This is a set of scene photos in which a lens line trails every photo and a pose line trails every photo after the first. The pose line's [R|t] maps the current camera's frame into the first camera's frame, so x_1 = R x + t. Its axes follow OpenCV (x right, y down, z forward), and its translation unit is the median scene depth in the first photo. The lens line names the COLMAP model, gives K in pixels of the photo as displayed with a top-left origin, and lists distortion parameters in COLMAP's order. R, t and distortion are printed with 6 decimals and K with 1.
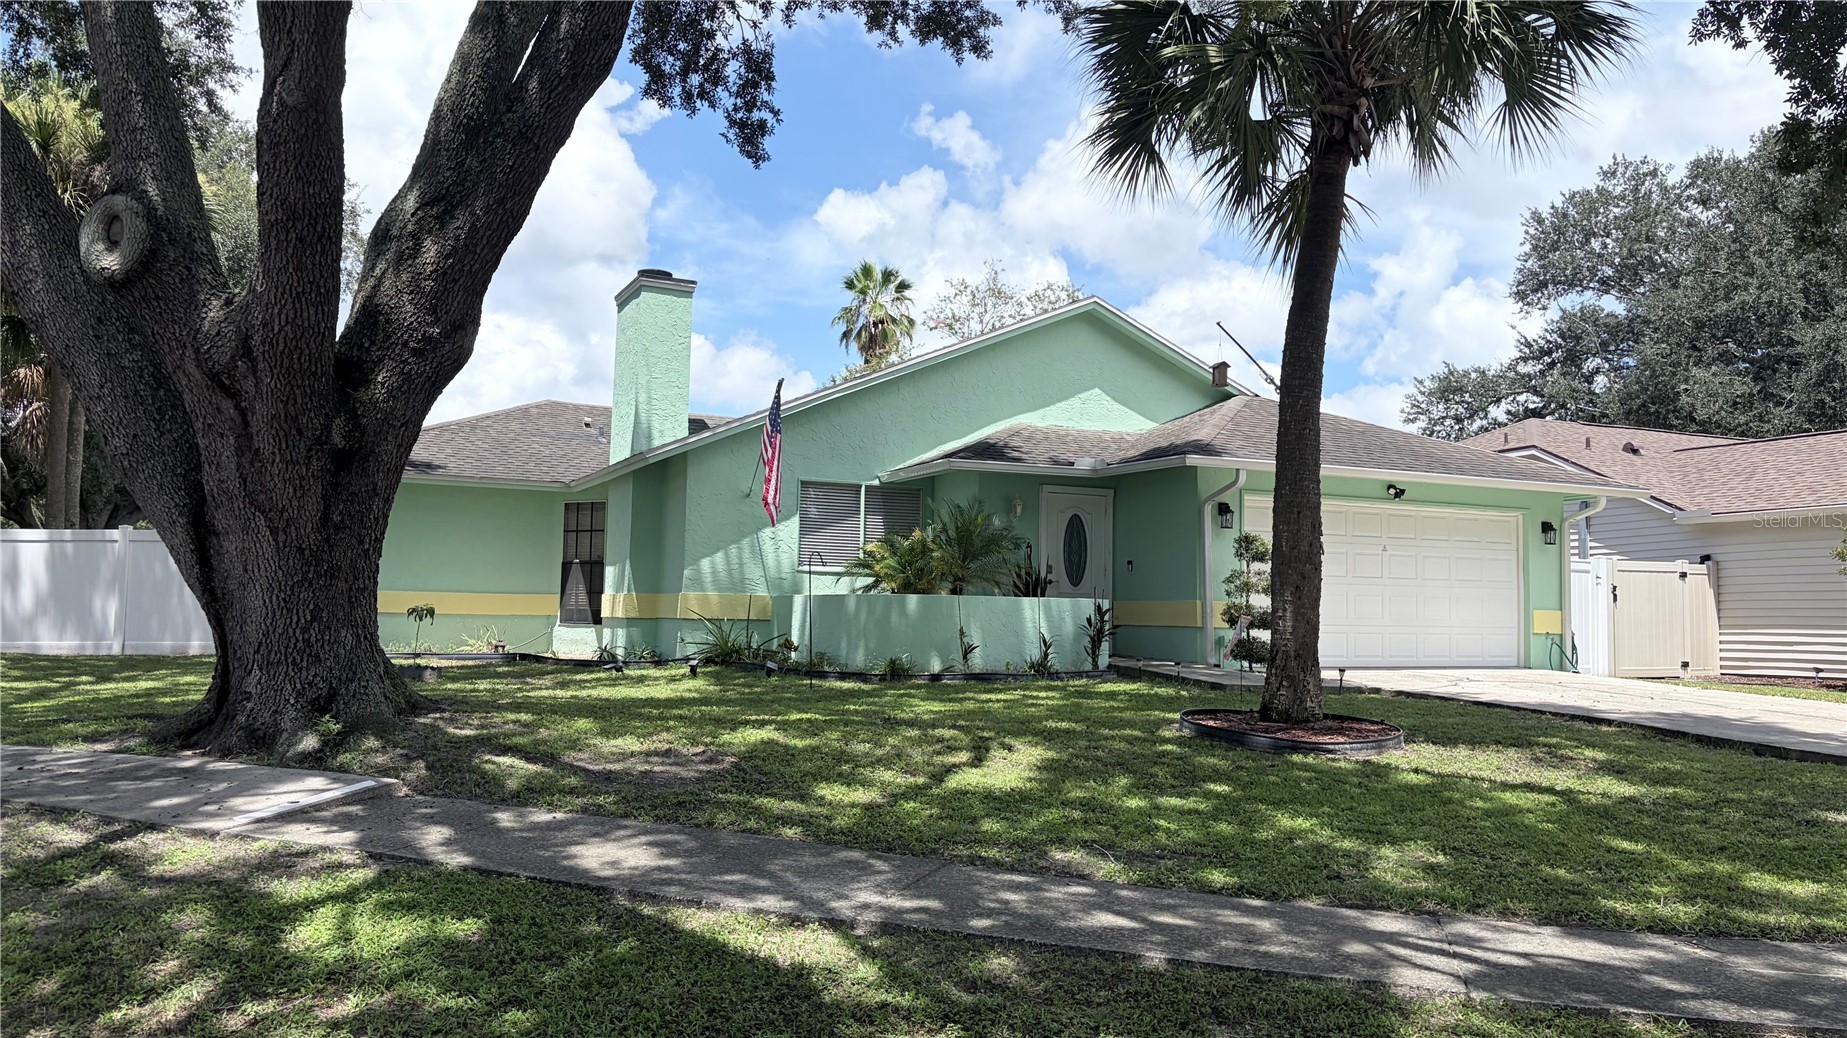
lens RADIAL K [[1390.1, 0, 917.9], [0, 1390.1, 526.4], [0, 0, 1]] dist [0.043868, -0.004296]
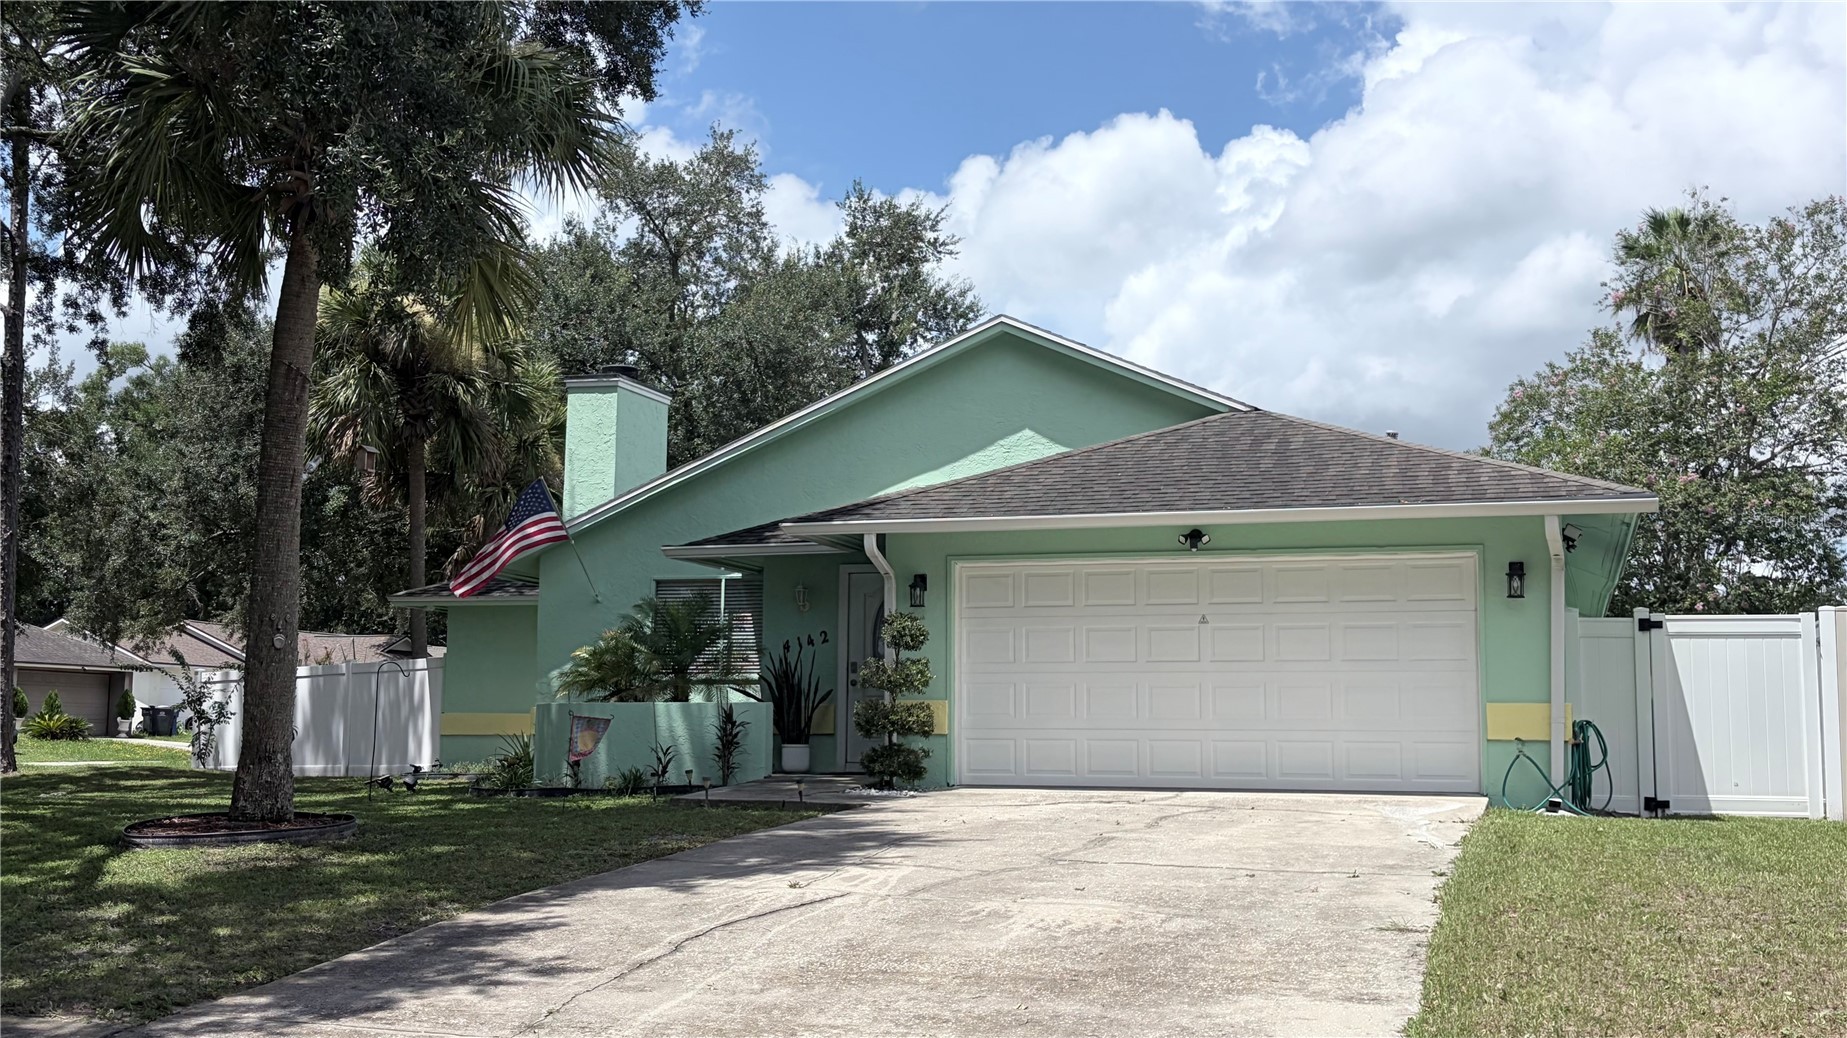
lens RADIAL K [[1958.1, 0, 925.8], [0, 1958.1, 509.2], [0, 0, 1]] dist [0.081188, 0.000000]
pose [[0.738606, -0.091498, -0.667900, 0.819847], [0.050071, 0.995456, -0.080999, 0.030501], [0.672276, 0.026384, 0.739830, 0.157127]]
